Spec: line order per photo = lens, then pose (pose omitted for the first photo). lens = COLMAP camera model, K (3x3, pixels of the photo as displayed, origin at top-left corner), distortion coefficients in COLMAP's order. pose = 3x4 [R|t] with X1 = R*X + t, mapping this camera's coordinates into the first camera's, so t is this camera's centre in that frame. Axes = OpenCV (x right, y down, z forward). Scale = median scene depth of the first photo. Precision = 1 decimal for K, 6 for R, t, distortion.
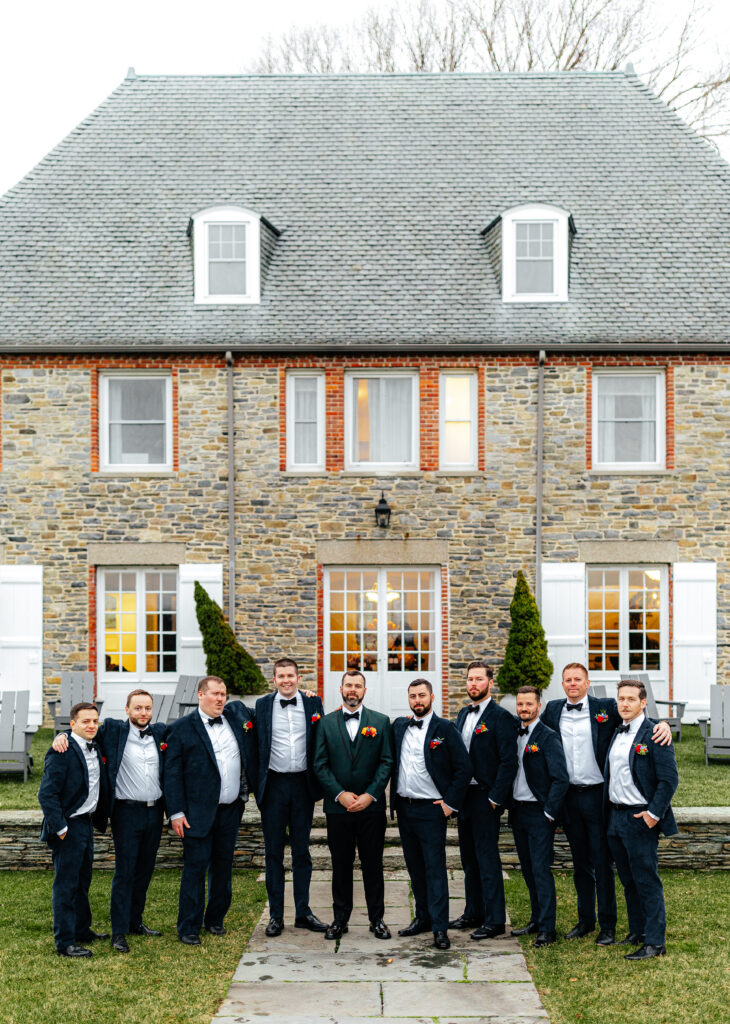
lens RADIAL K [[994.7, 0, 364.1], [0, 994.7, 614.2], [0, 0, 1]] dist [0.009168, -0.009383]
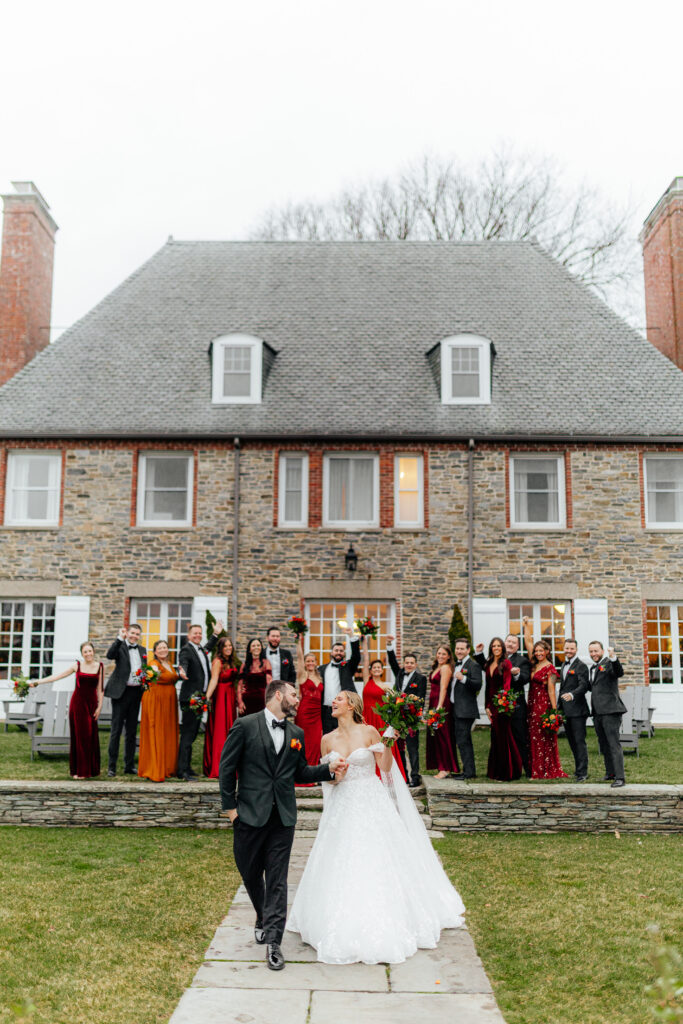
lens RADIAL K [[1008.5, 0, 341.5], [0, 1008.5, 523.5], [0, 0, 1]] dist [-0.000093, -0.014104]
pose [[0.999941, 0.008871, -0.006192, 0.013955], [-0.009720, 0.988002, -0.154133, 0.056207], [0.004750, 0.154184, 0.988031, -0.317751]]
